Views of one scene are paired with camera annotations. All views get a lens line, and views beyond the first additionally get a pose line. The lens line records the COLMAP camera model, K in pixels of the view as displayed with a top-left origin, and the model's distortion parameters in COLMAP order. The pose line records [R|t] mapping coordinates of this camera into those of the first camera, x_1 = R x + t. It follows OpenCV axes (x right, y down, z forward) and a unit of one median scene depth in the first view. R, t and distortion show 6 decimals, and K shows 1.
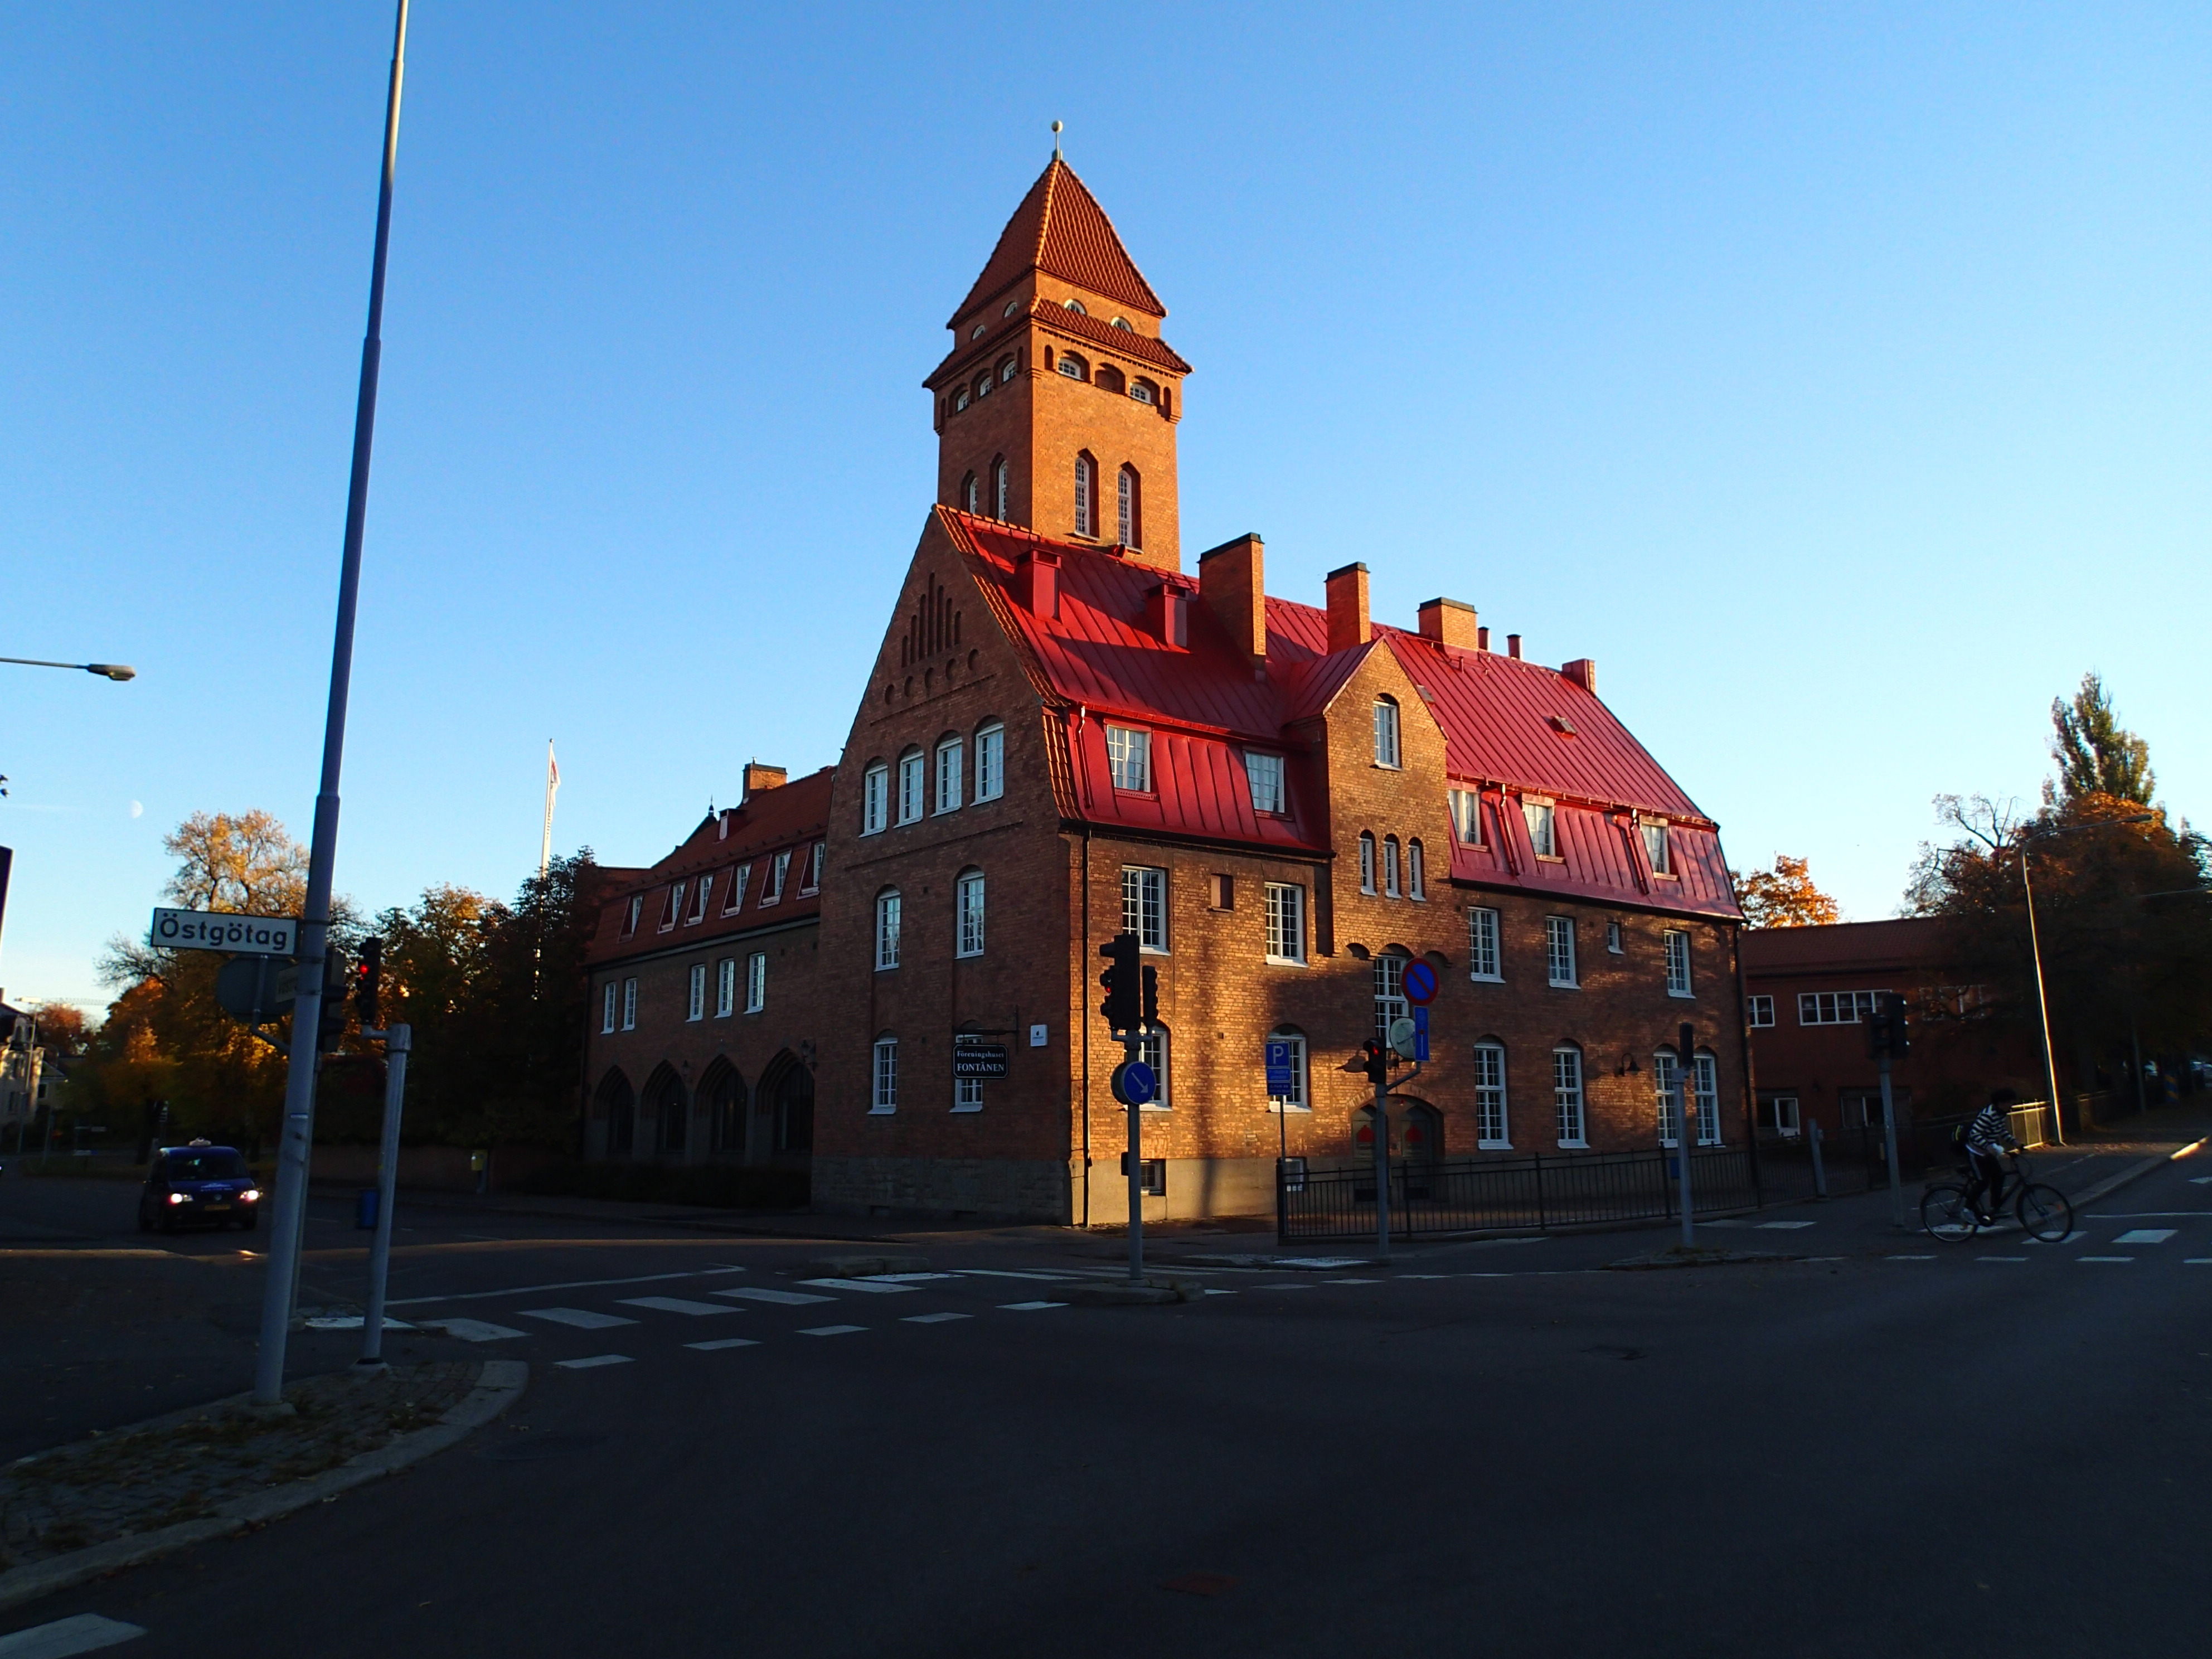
lens RADIAL K [[1615.3, 0, 1103.9], [0, 1615.3, 826.4], [0, 0, 1]] dist [0.009015, -0.000973]
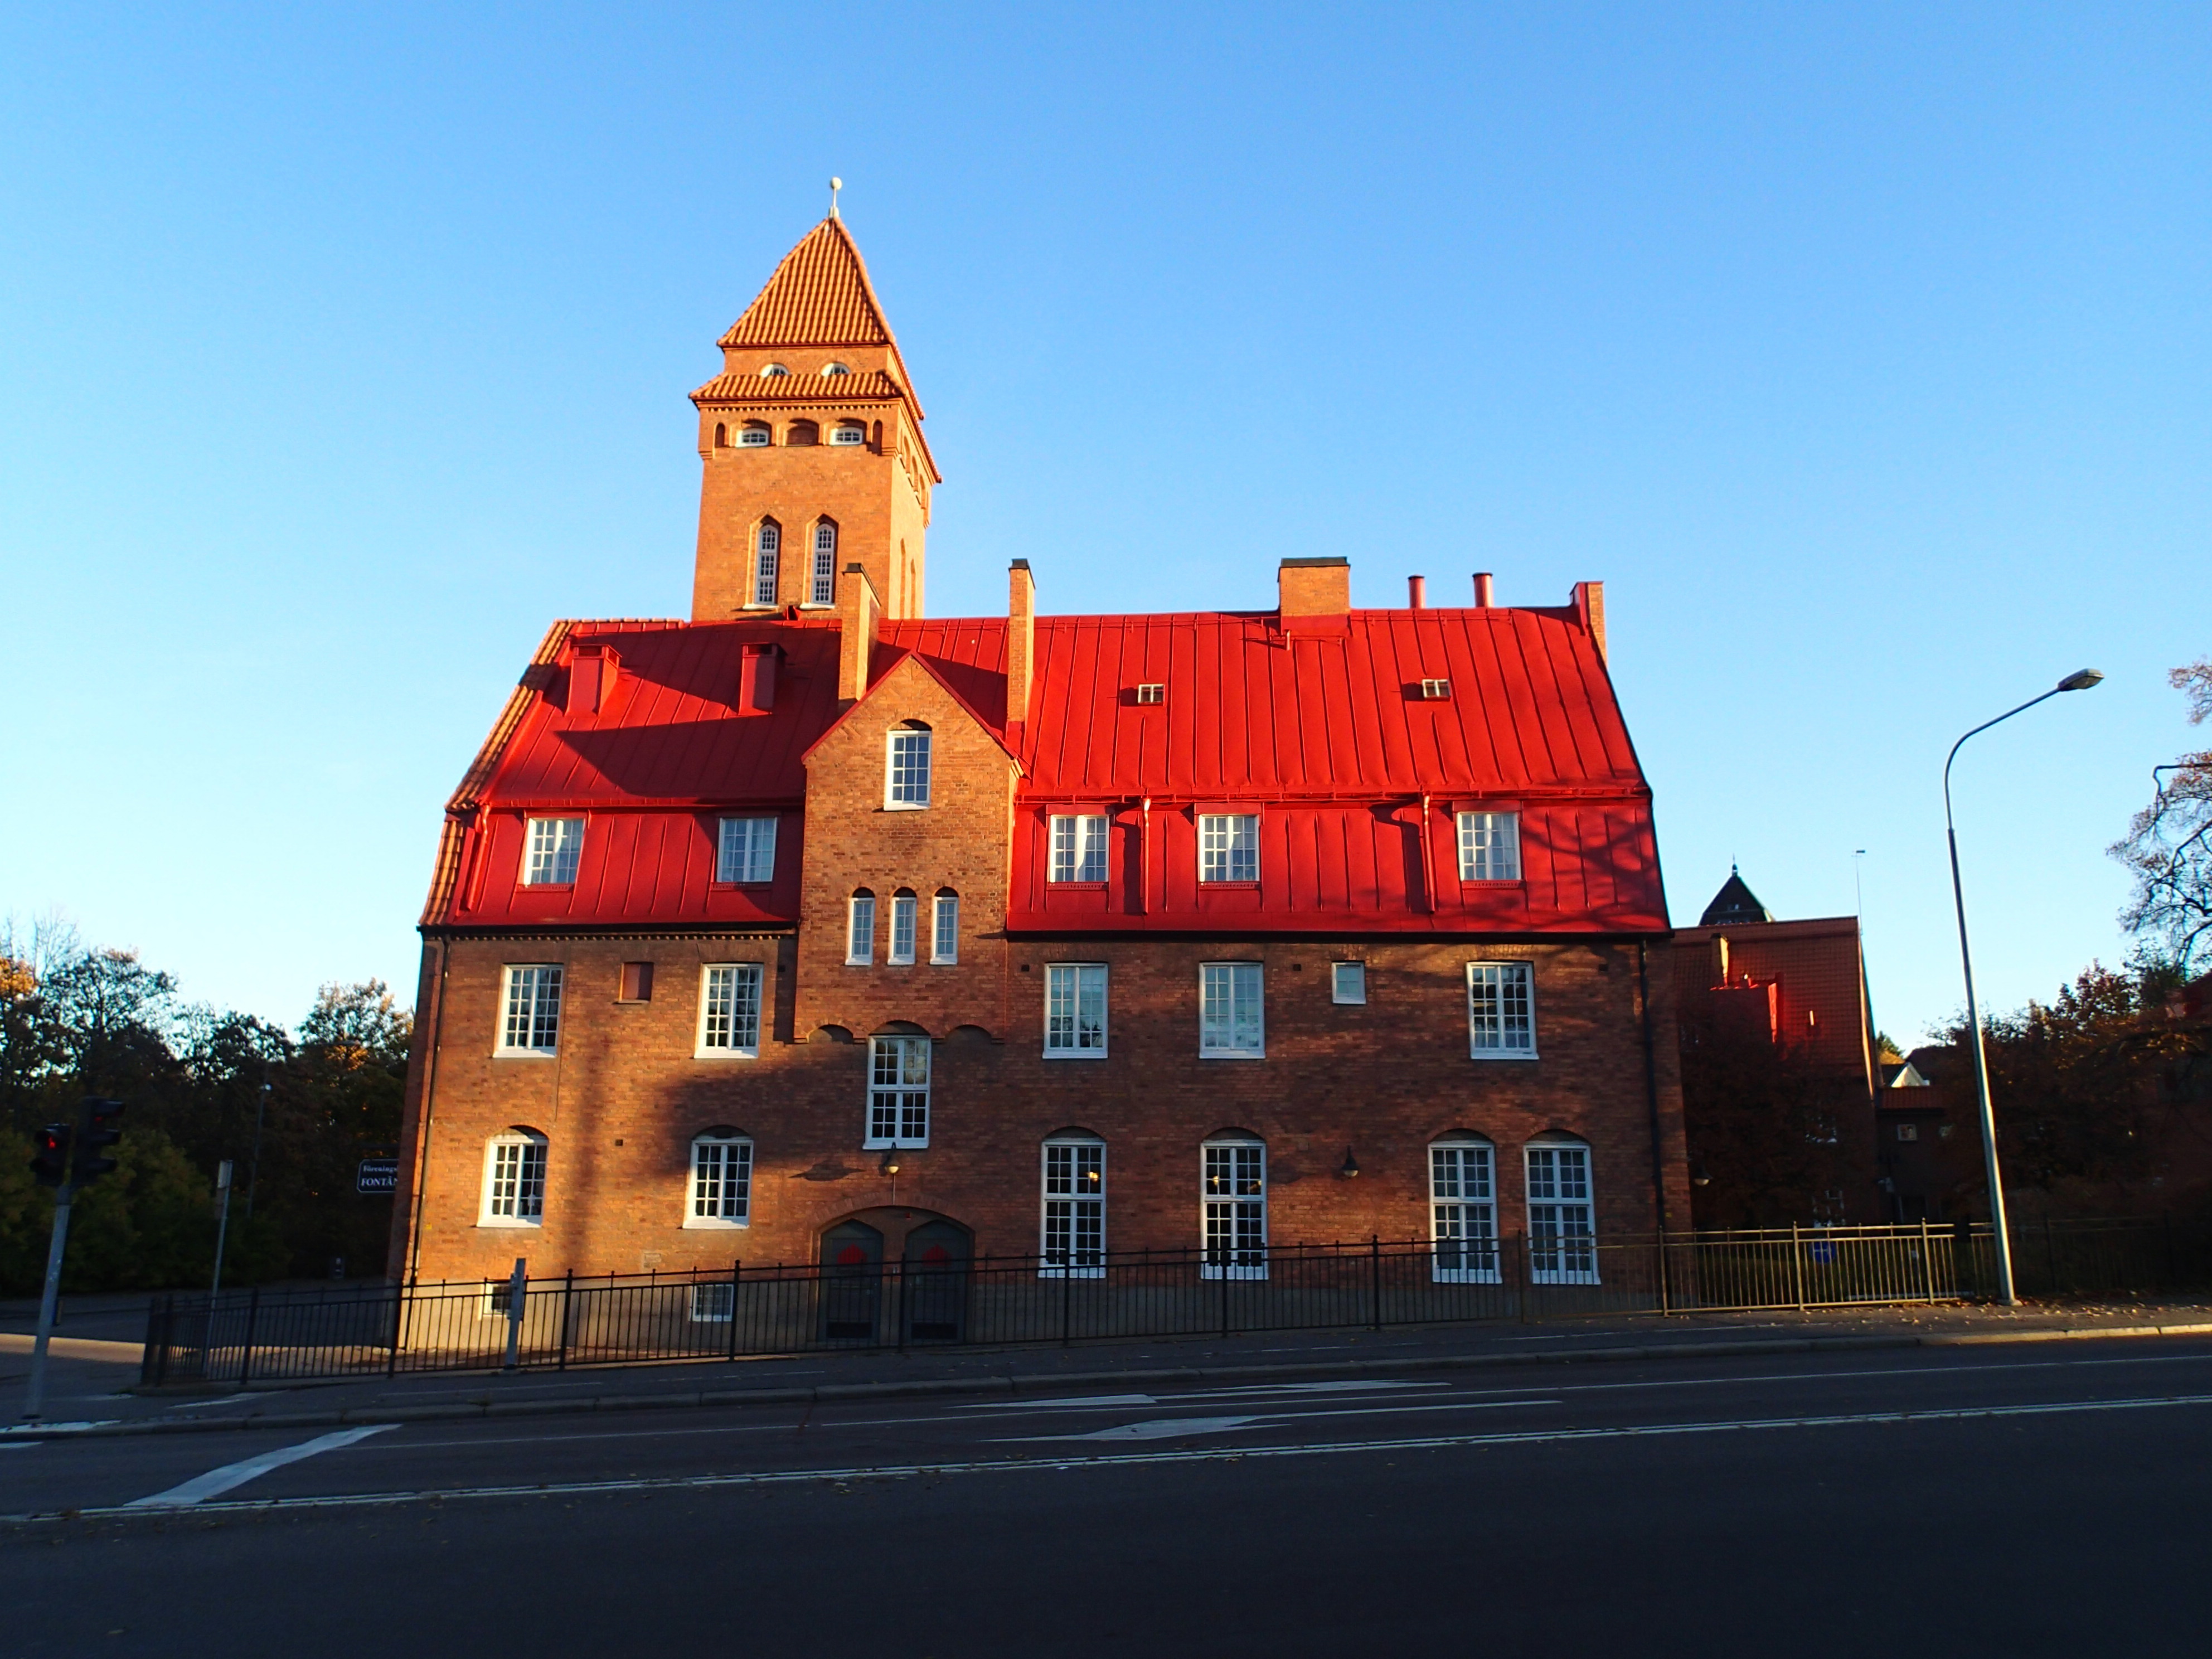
lens RADIAL K [[1615.3, 0, 1104.7], [0, 1615.3, 828.2], [0, 0, 1]] dist [0.009015, -0.000973]
pose [[0.767400, -0.138977, -0.625925, 0.746748], [0.110638, 0.990285, -0.084233, 0.053343], [0.631551, -0.004611, 0.775321, 0.407528]]
